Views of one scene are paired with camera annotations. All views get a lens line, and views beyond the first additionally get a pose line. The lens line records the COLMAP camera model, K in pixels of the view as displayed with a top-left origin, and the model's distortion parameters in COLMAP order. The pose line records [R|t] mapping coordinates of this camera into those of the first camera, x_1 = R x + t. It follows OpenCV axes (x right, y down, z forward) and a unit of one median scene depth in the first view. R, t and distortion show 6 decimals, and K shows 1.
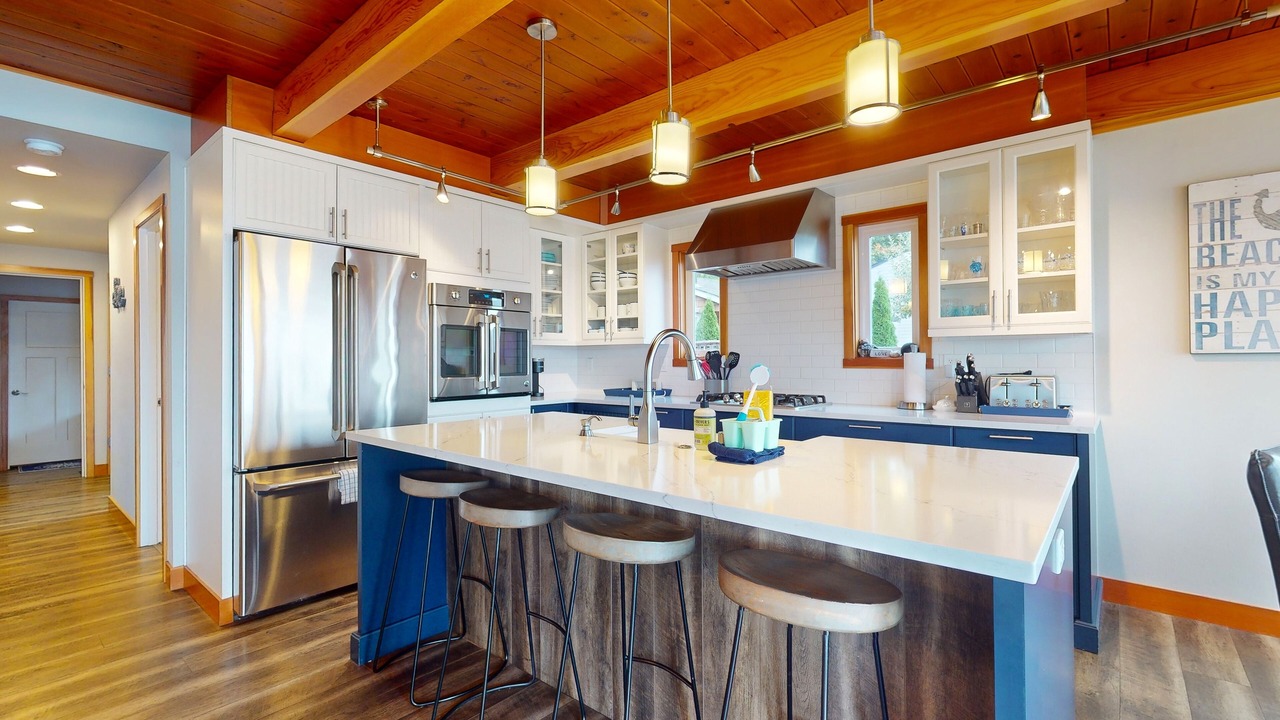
lens RADIAL K [[564.0, 0, 637.8], [0, 564.0, 357.6], [0, 0, 1]] dist [0.000860, 0.000326]
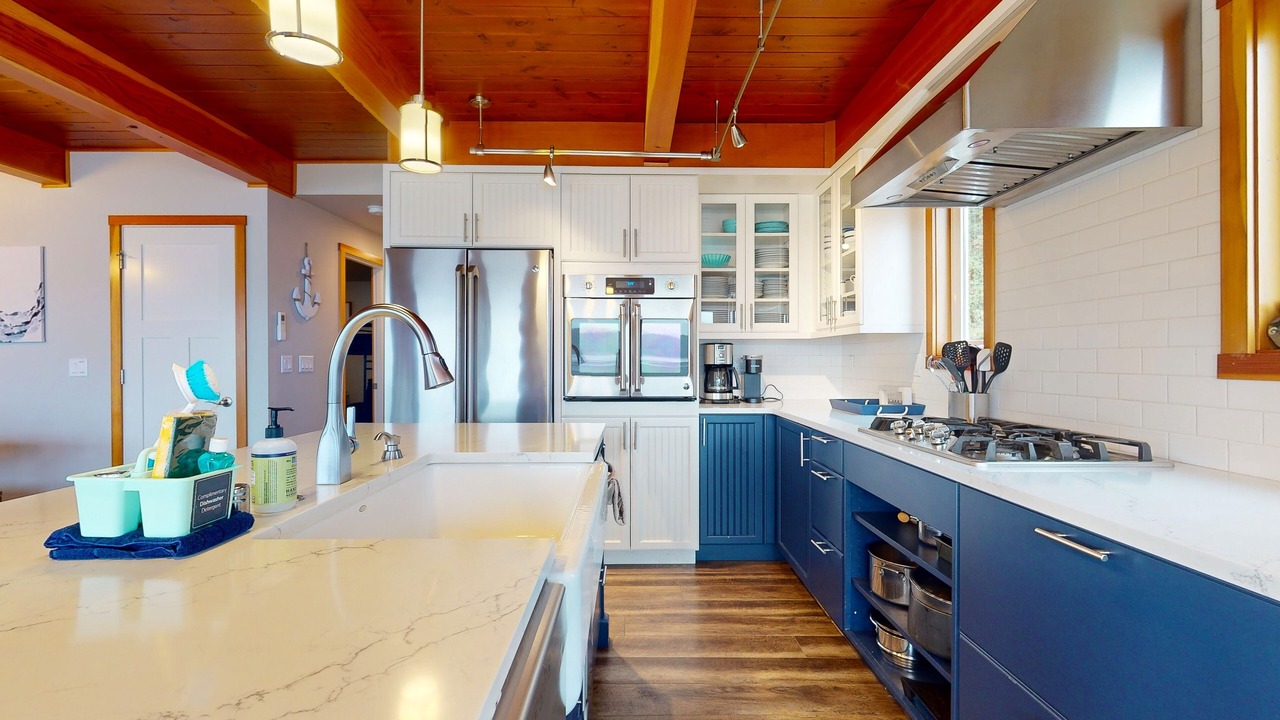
lens RADIAL K [[564.0, 0, 639.0], [0, 564.0, 359.4], [0, 0, 1]] dist [0.000860, 0.000326]
pose [[0.659658, 0.003013, -0.751560, 0.391814], [-0.000638, 0.999994, 0.003450, 0.004699], [0.751565, -0.001796, 0.659656, 0.439687]]
